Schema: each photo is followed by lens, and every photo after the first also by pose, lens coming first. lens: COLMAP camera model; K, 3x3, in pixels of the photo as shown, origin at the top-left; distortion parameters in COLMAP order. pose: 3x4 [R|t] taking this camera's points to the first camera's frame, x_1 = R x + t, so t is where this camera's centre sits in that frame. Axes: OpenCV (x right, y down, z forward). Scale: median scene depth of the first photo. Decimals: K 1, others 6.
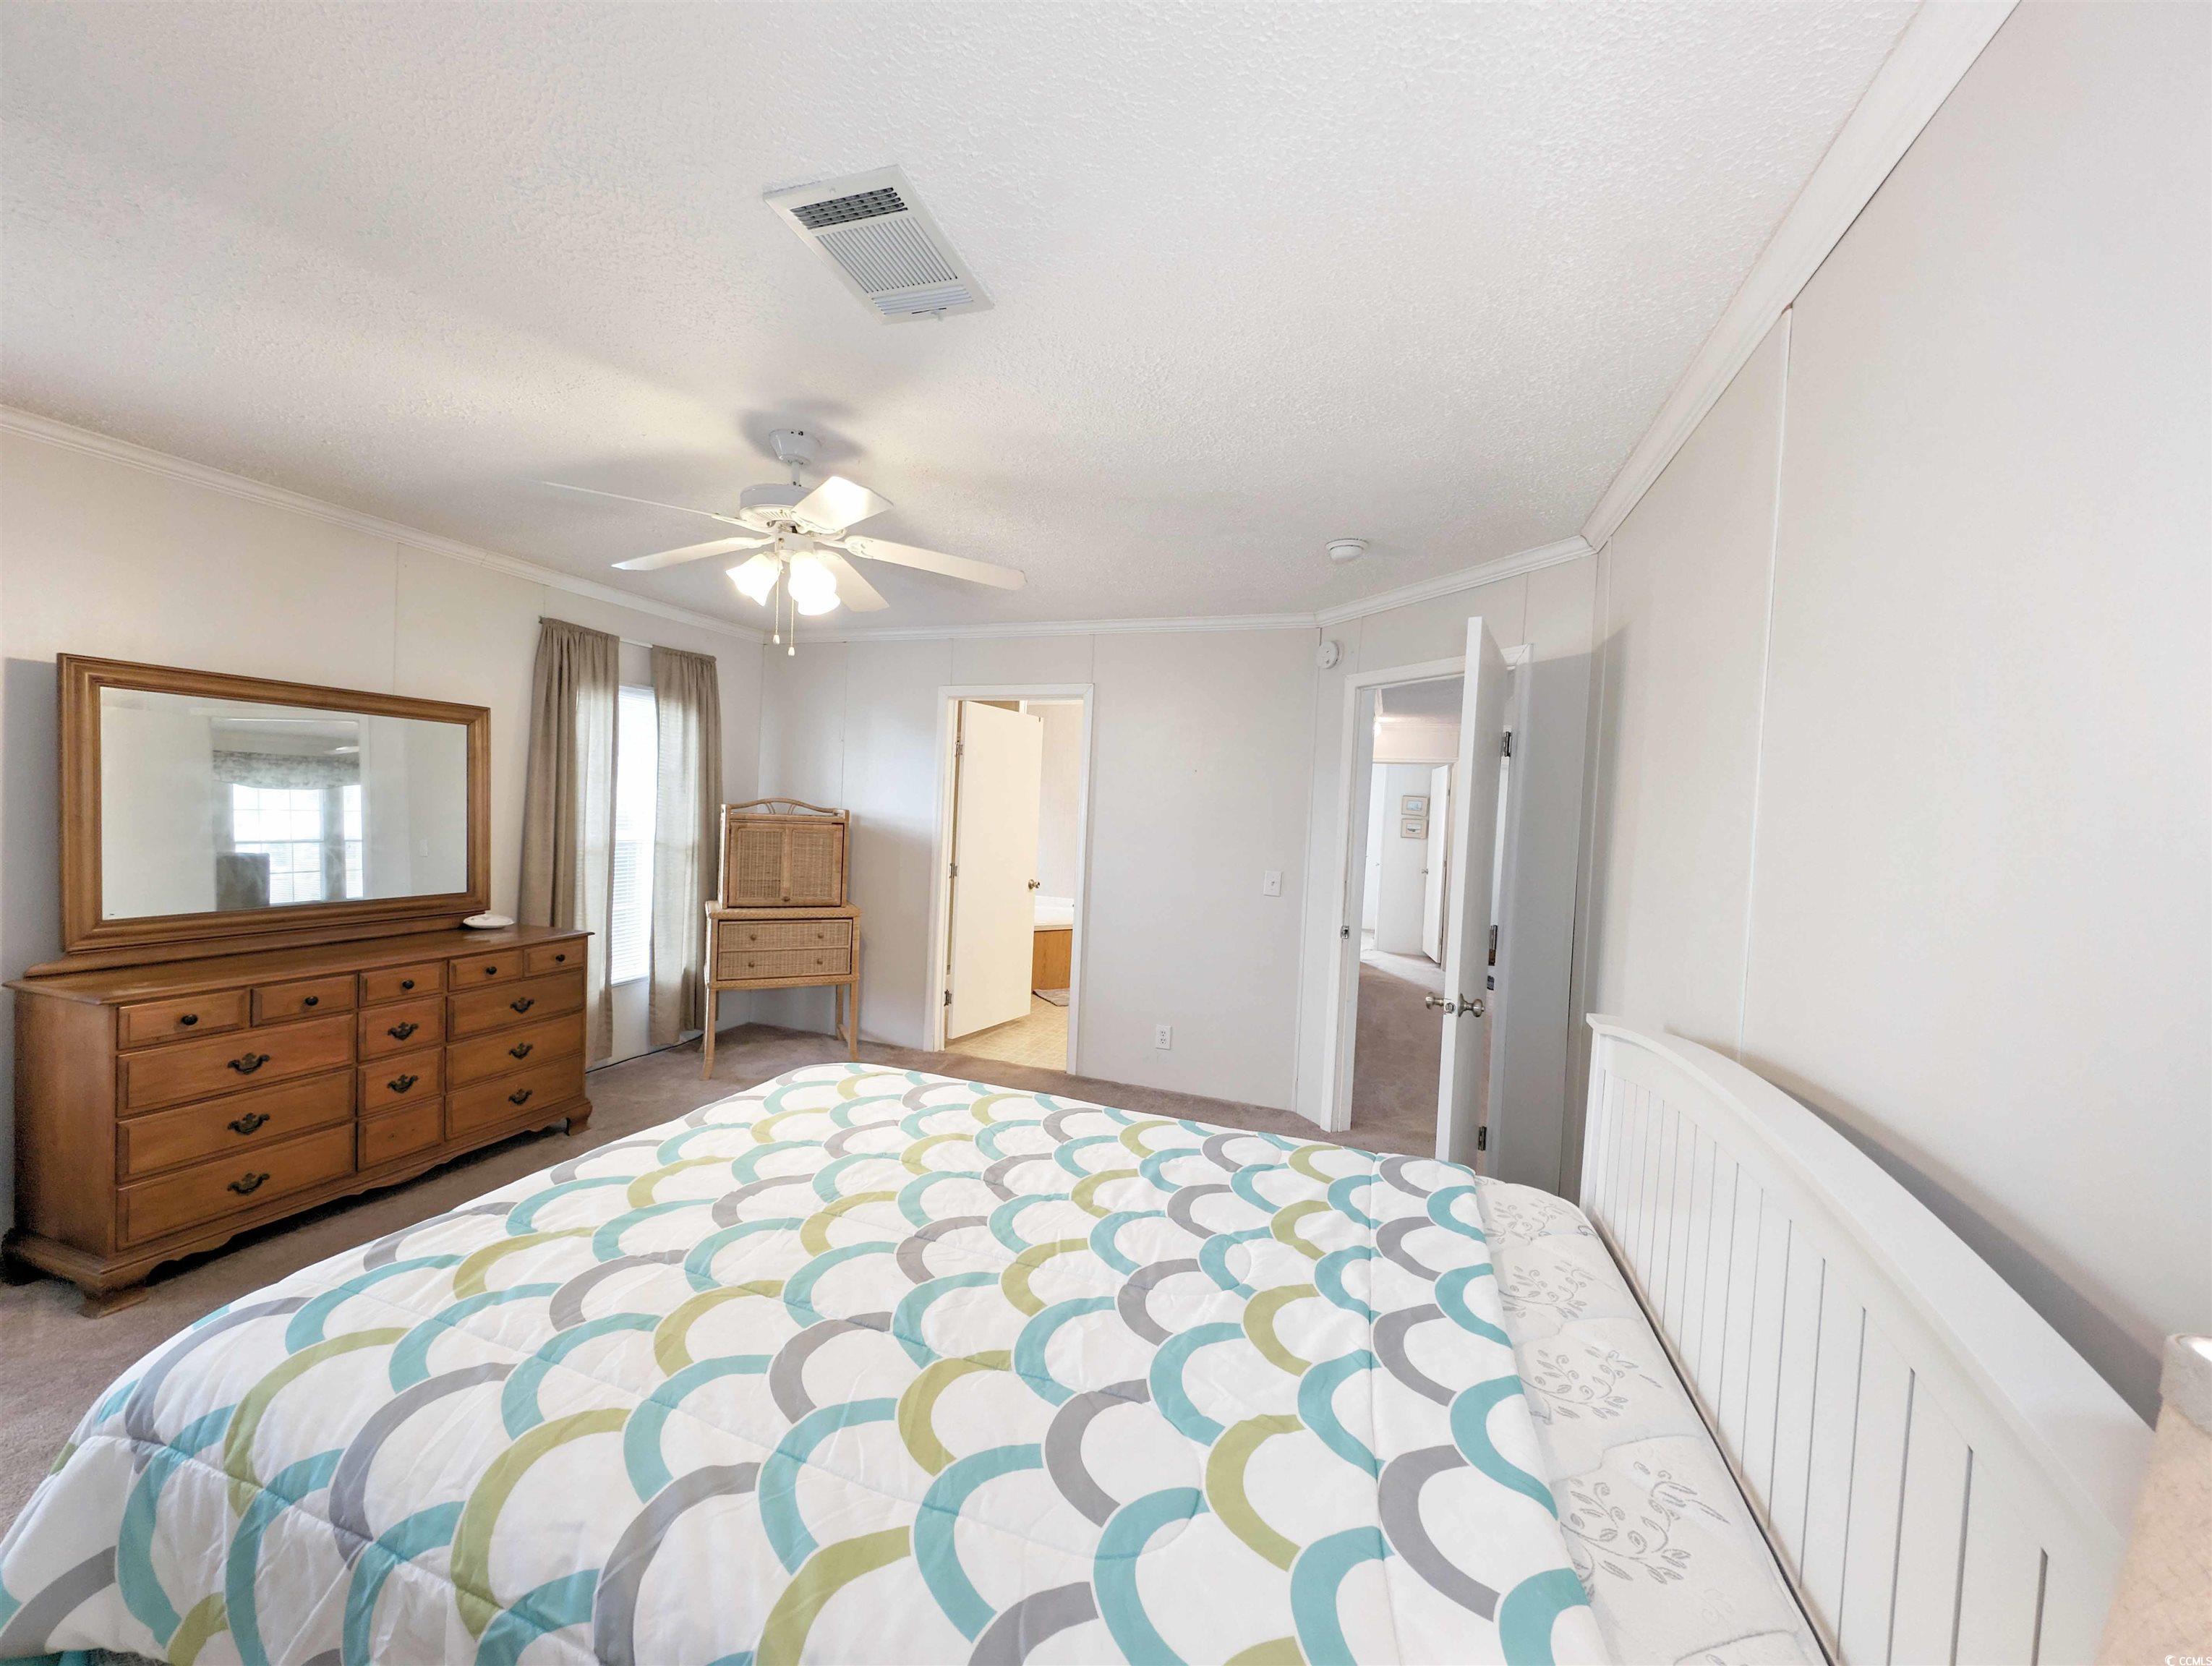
lens RADIAL K [[830.3, 0, 1093.8], [0, 830.3, 838.6], [0, 0, 1]] dist [0.013664, -0.007732]
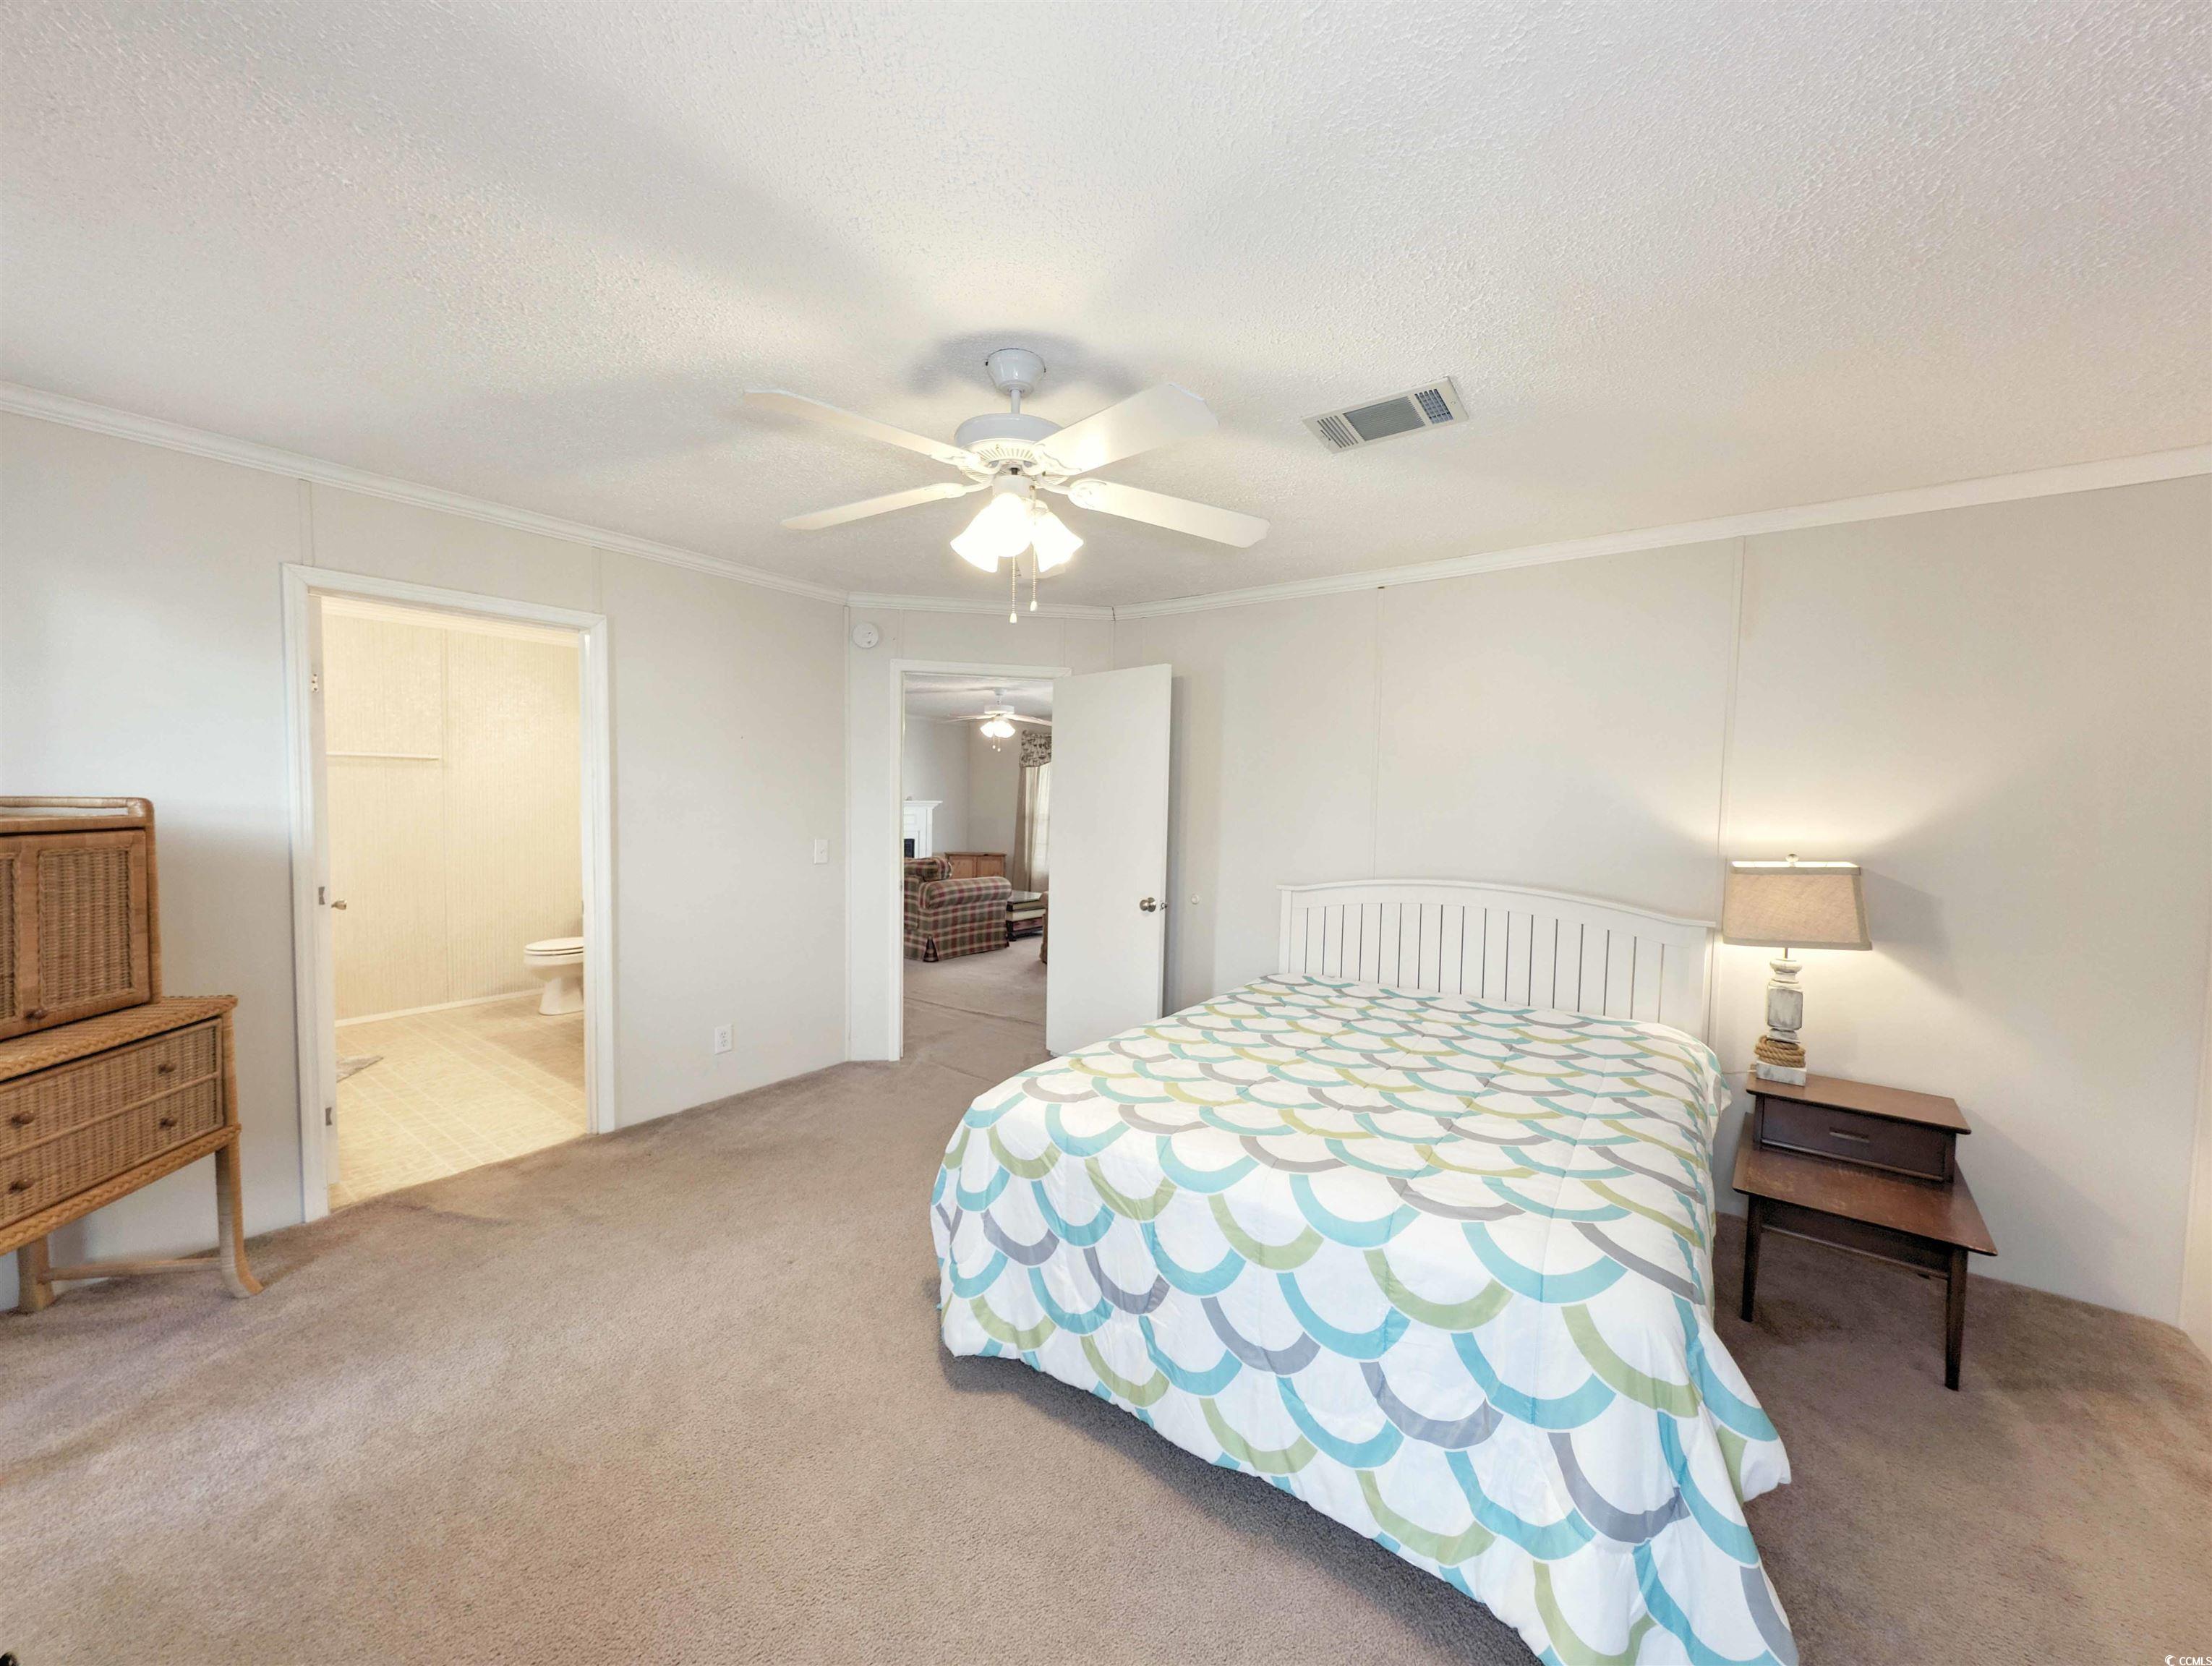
lens RADIAL K [[830.3, 0, 1093.8], [0, 830.3, 838.6], [0, 0, 1]] dist [0.013664, -0.007732]
pose [[0.294913, -0.093917, 0.950897, -0.611985], [0.031059, 0.995574, 0.088697, -0.038869], [-0.955019, 0.003376, 0.296525, 0.353937]]
